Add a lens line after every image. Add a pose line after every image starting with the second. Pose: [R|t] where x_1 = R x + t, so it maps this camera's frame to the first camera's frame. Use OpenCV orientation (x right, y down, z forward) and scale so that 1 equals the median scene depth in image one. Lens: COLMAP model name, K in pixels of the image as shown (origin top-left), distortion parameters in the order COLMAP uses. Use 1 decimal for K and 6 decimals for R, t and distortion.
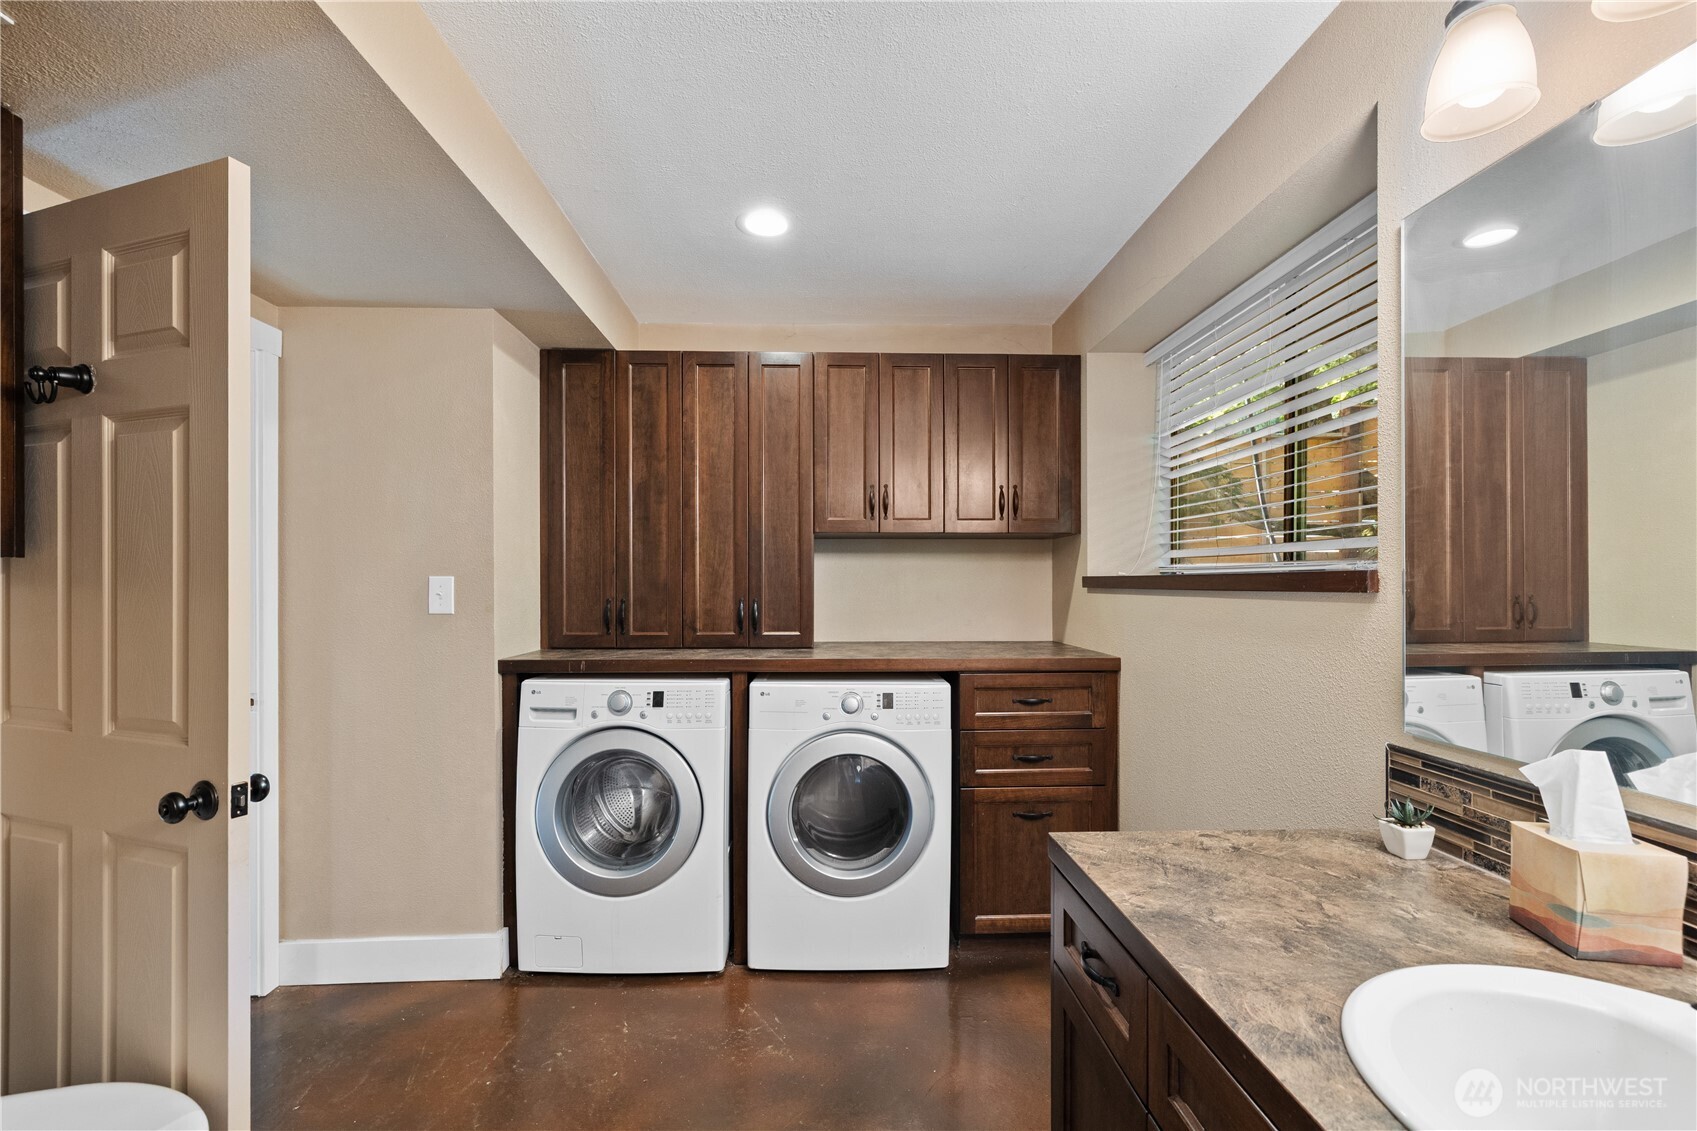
lens RADIAL K [[727.2, 0, 851.9], [0, 727.2, 575.5], [0, 0, 1]] dist [-0.005748, -0.000148]
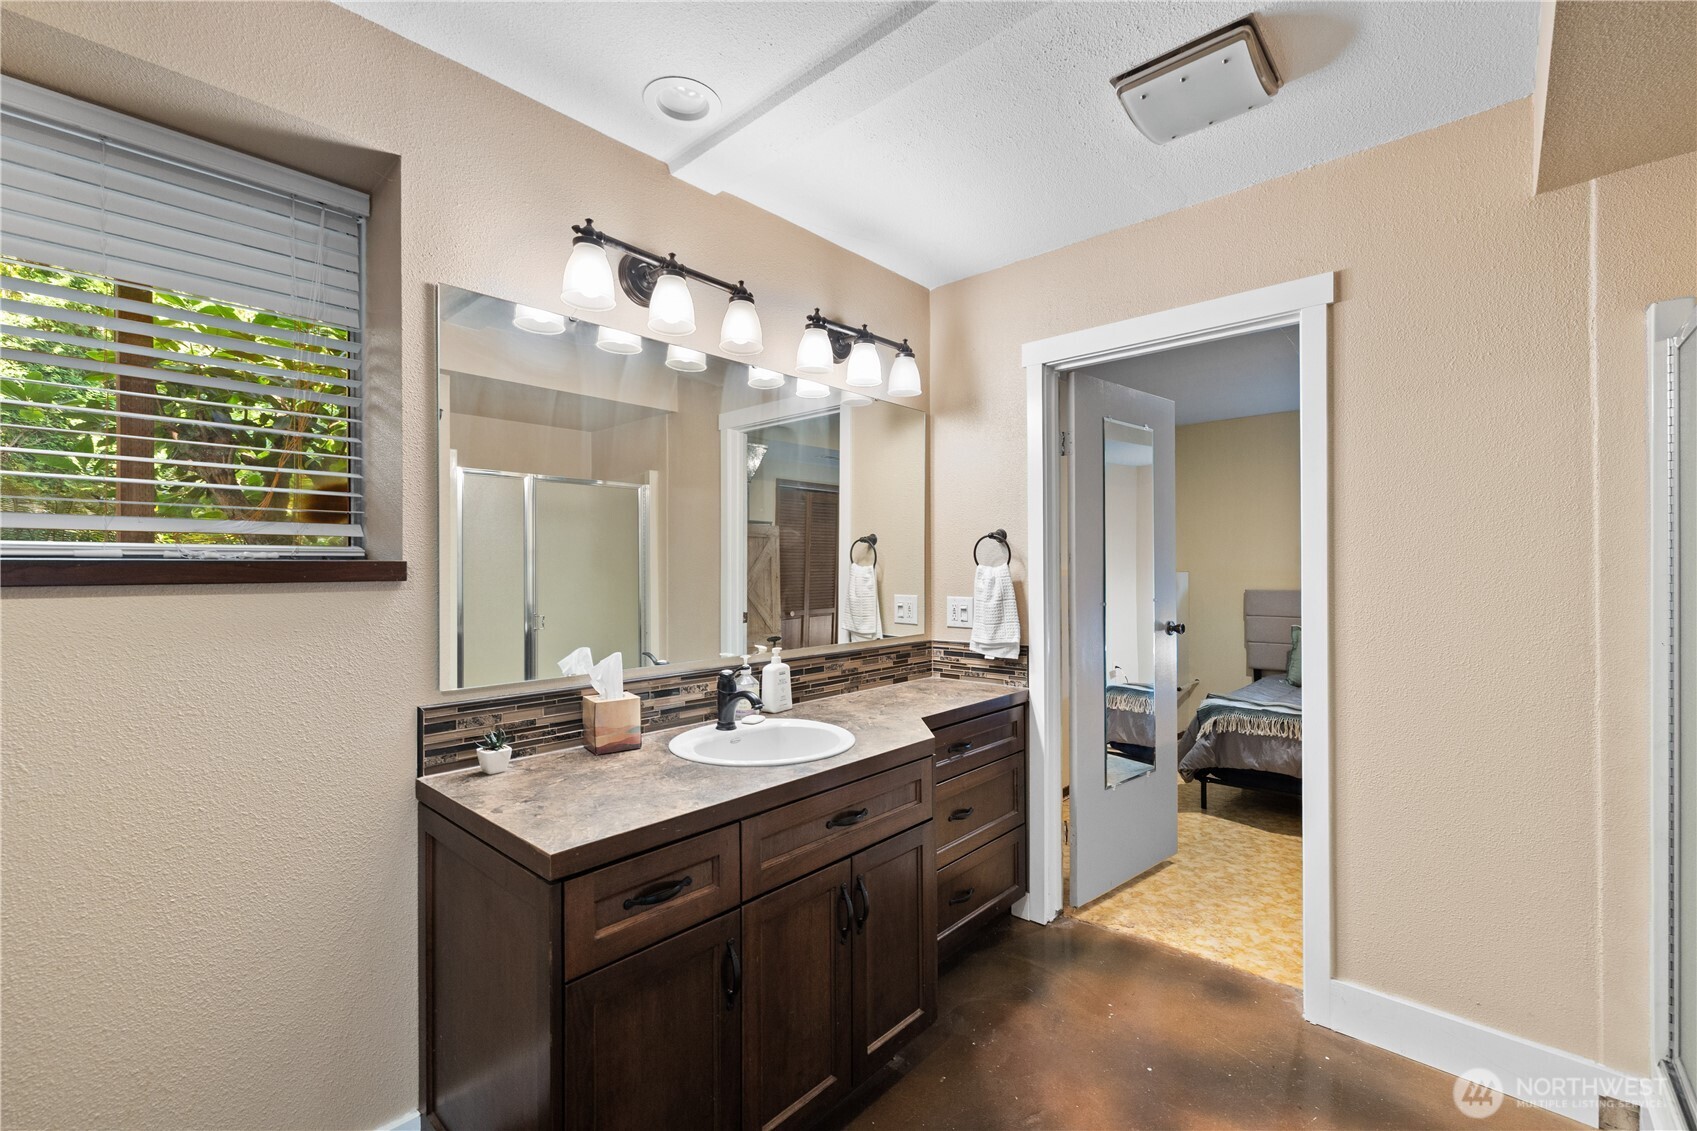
lens RADIAL K [[727.2, 0, 849.2], [0, 727.2, 569.0], [0, 0, 1]] dist [-0.005748, -0.000148]
pose [[-0.721753, 0.006178, 0.692123, -0.693070], [-0.004298, 0.999901, -0.013408, 0.022138], [-0.692138, -0.012652, -0.721655, 1.604682]]
